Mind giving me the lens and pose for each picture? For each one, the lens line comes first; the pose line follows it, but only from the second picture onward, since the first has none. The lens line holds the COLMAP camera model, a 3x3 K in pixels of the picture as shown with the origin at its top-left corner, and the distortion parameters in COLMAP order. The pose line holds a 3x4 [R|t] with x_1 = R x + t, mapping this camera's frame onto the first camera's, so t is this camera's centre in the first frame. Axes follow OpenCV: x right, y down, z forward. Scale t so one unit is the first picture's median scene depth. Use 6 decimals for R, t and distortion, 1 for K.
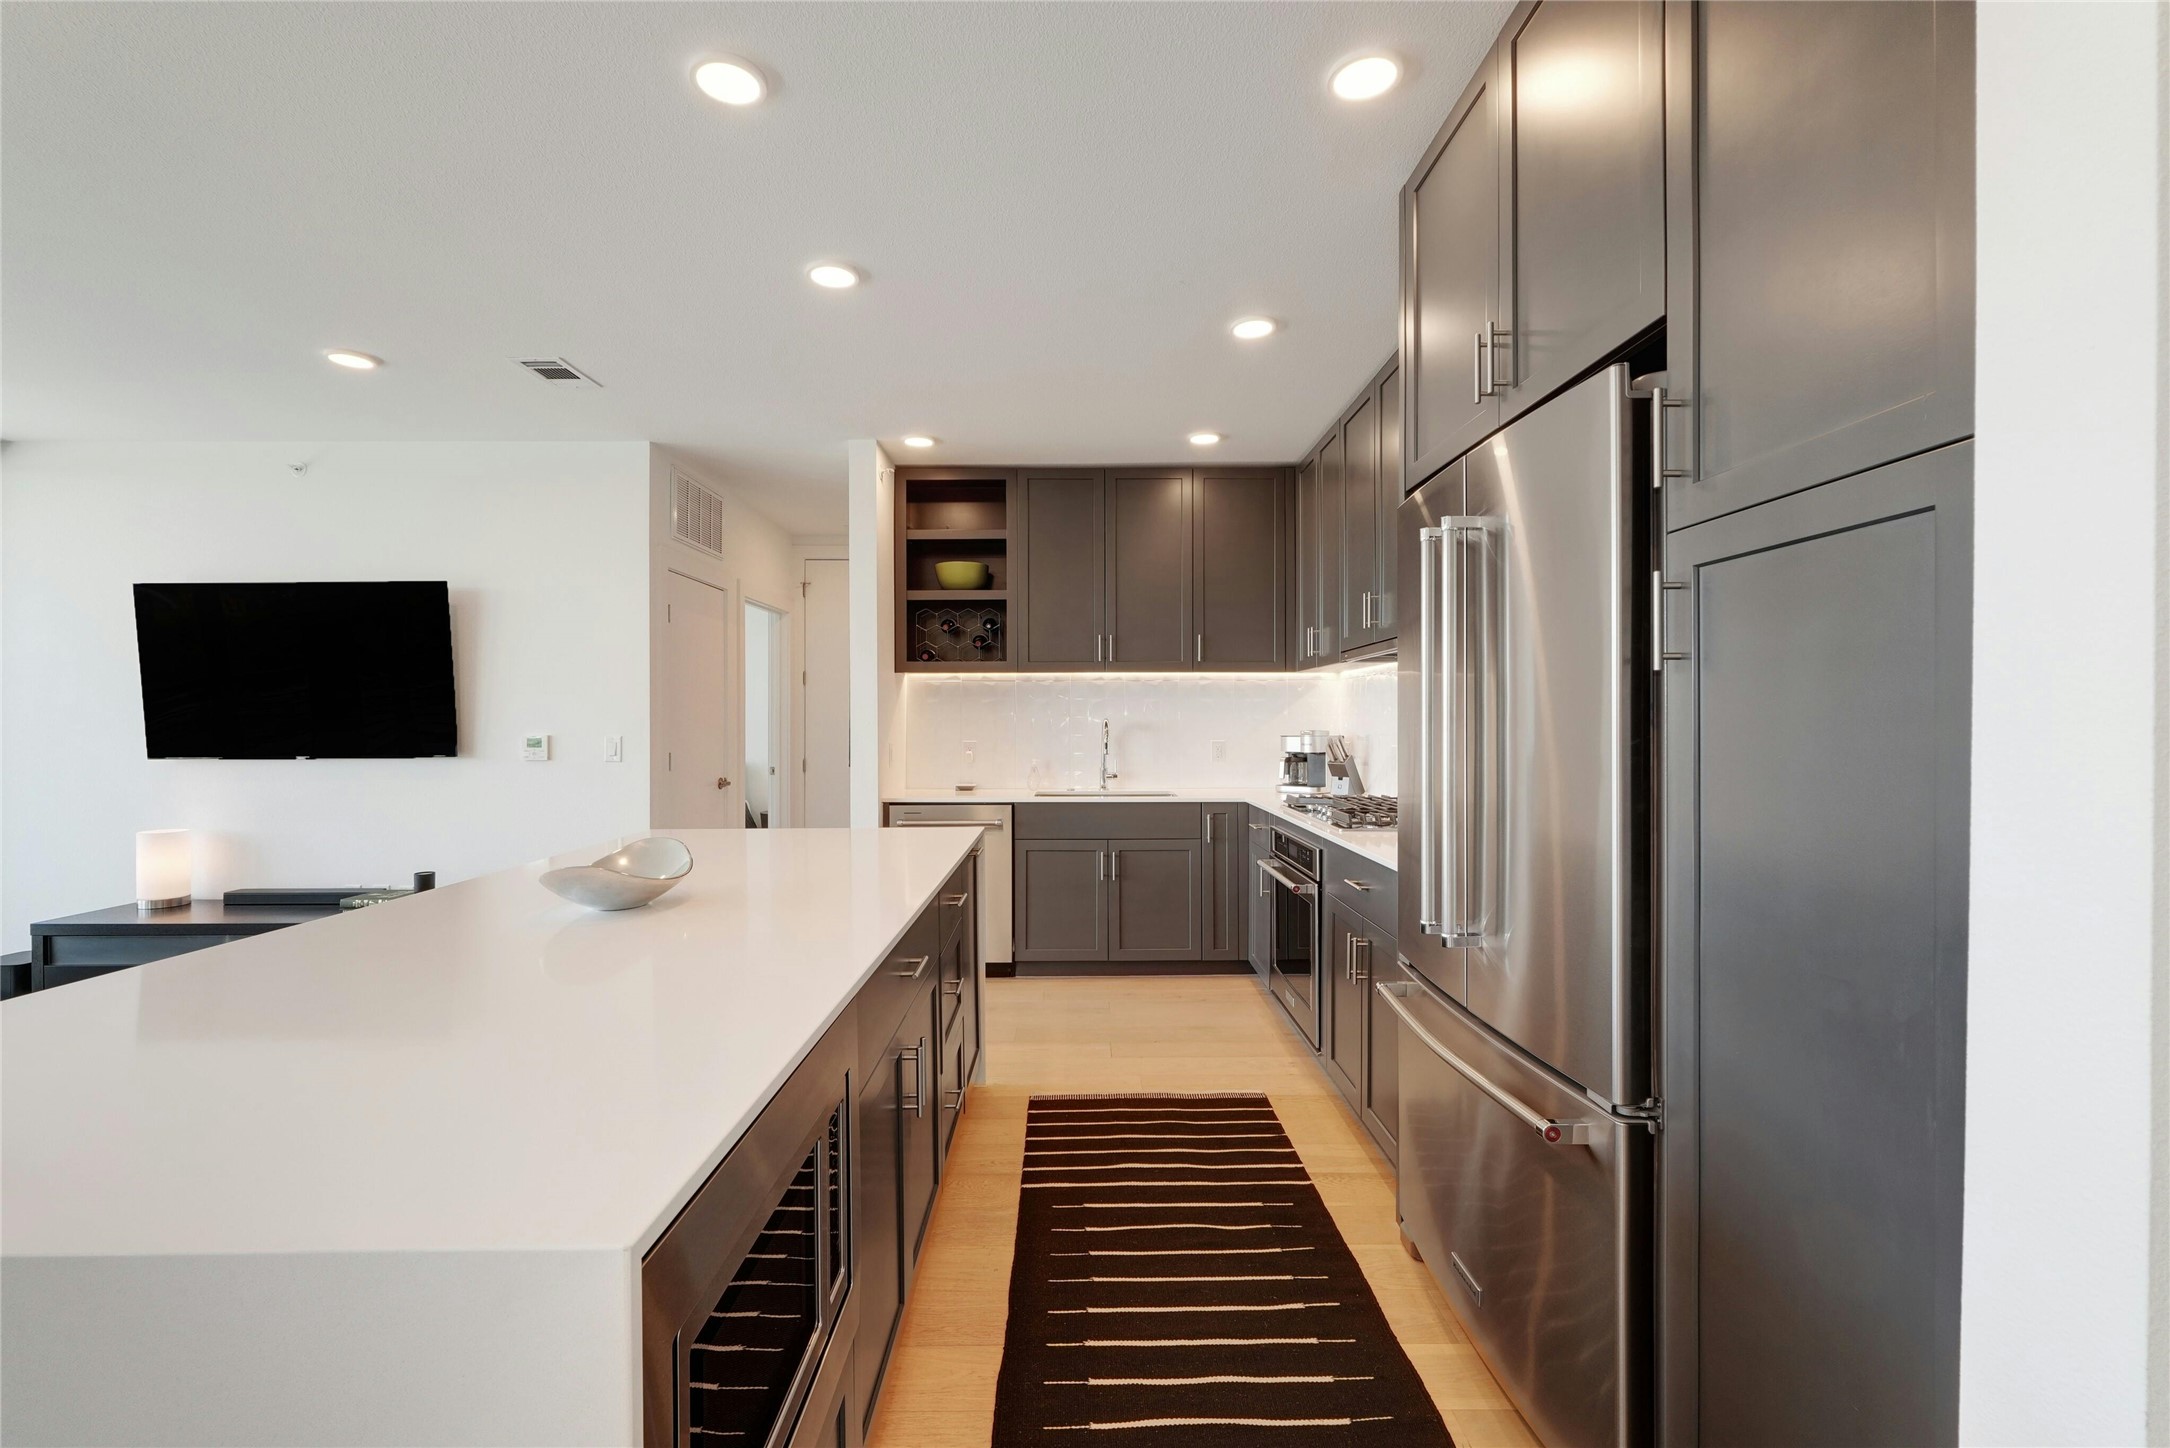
lens RADIAL K [[932.3, 0, 1063.8], [0, 932.3, 731.4], [0, 0, 1]] dist [-0.001962, -0.000336]
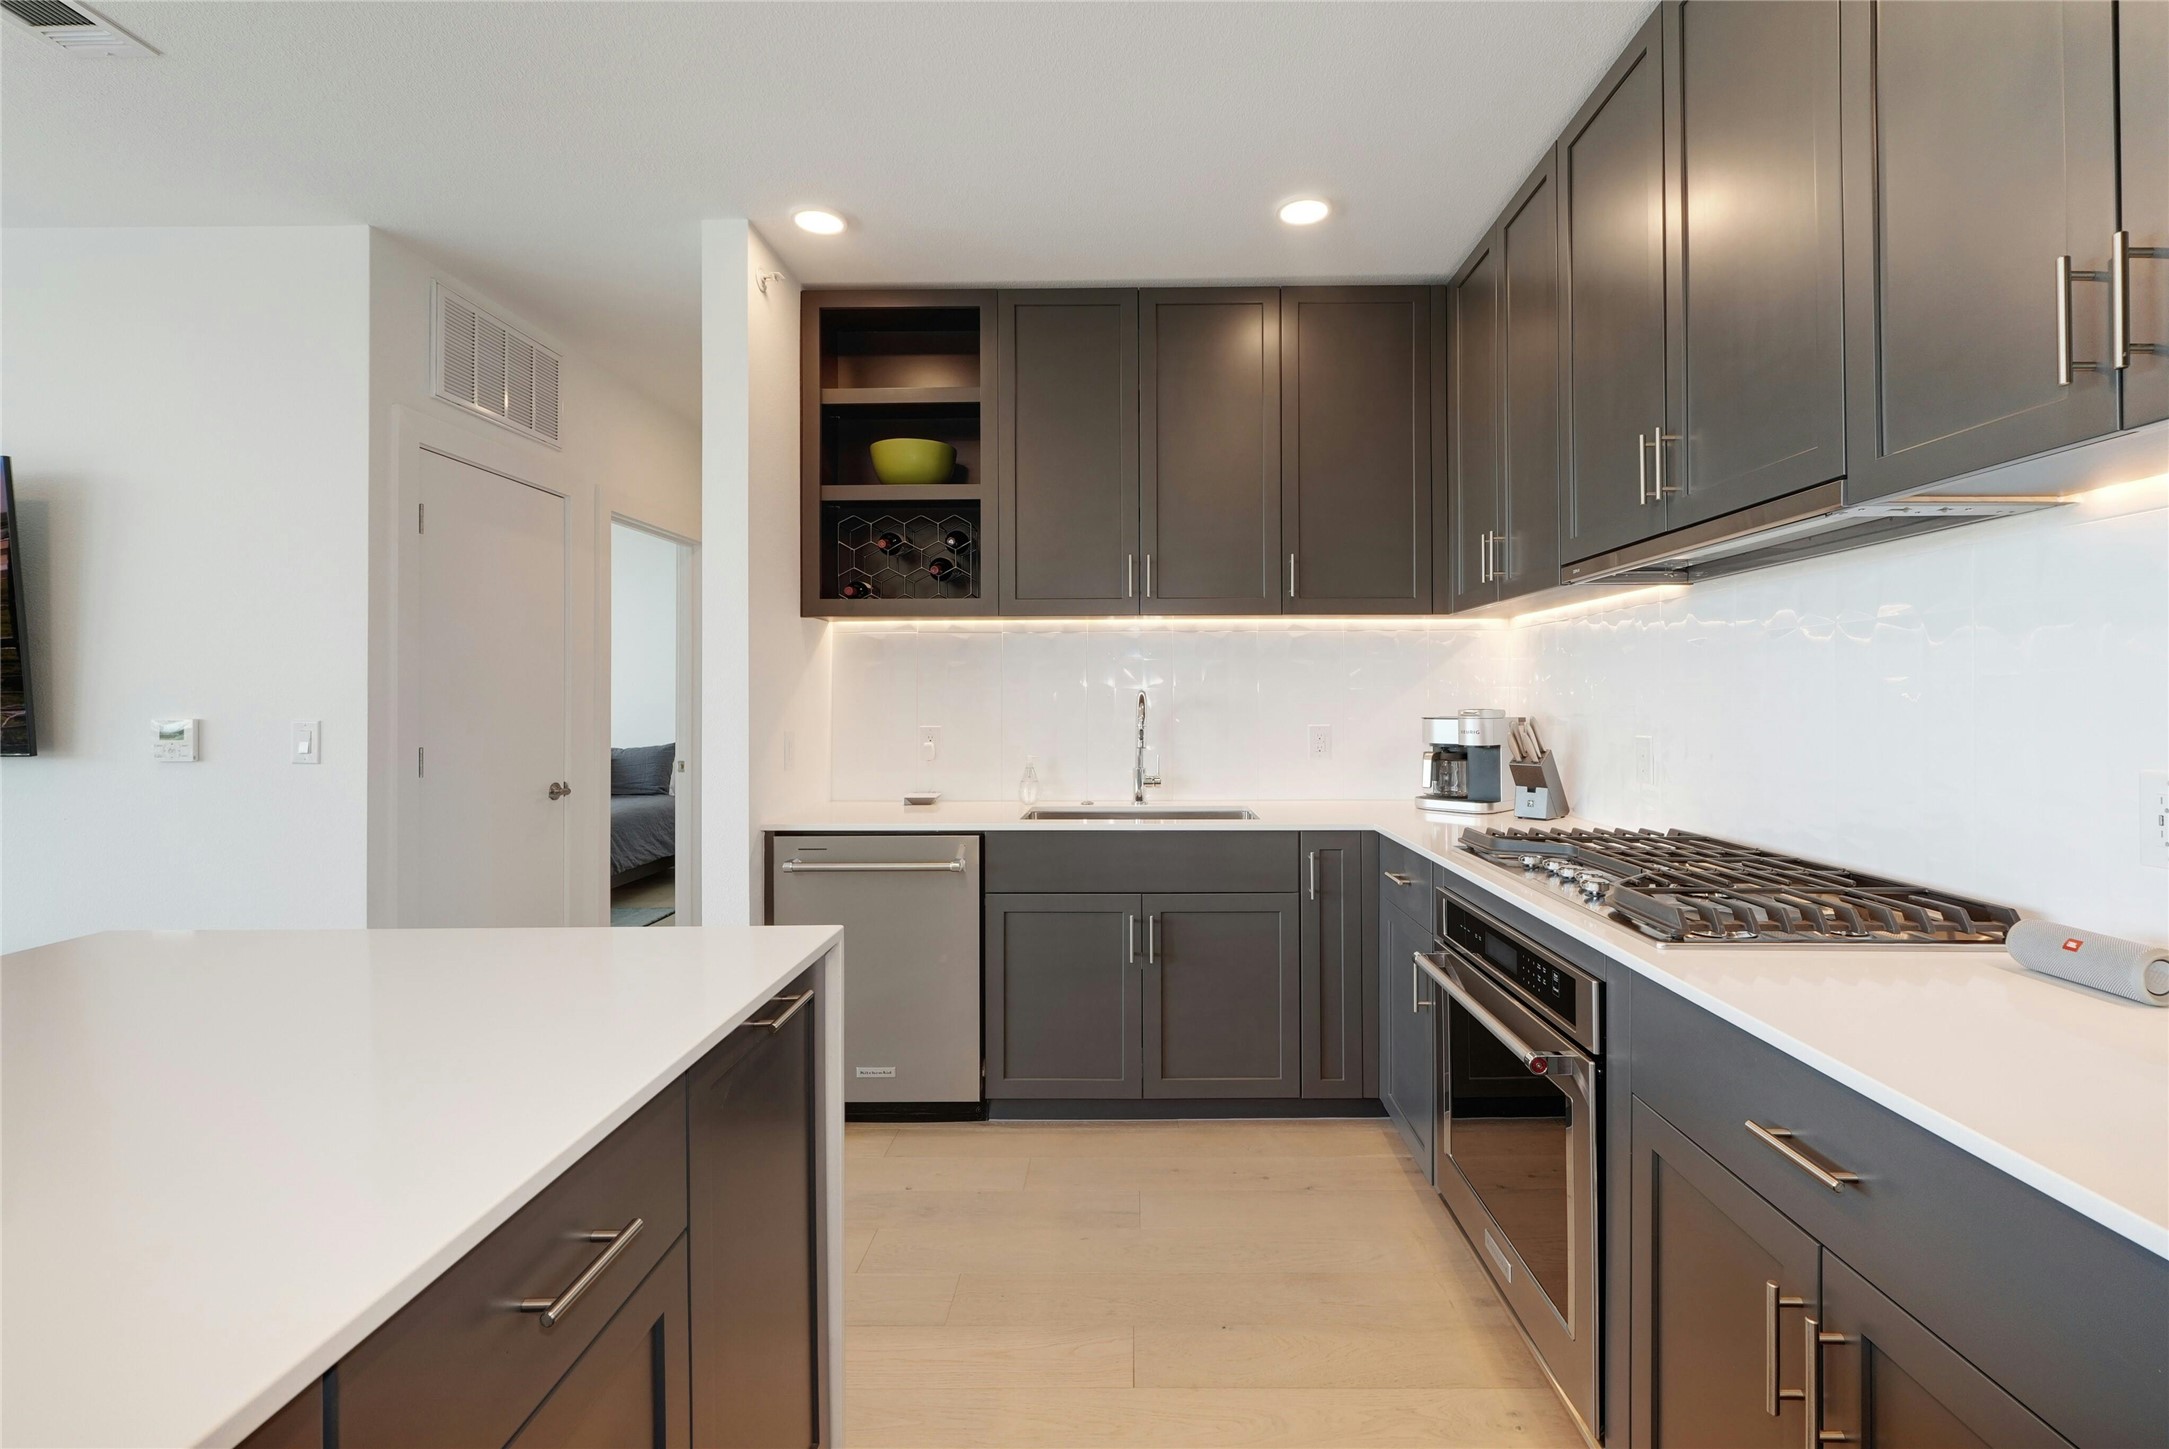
lens RADIAL K [[931.8, 0, 1099.0], [0, 931.8, 710.1], [0, 0, 1]] dist [-0.001962, -0.000336]
pose [[0.999522, -0.001211, -0.030894, 0.037274], [0.001238, 0.999999, 0.000841, -0.001303], [0.030893, -0.000879, 0.999522, 0.389577]]
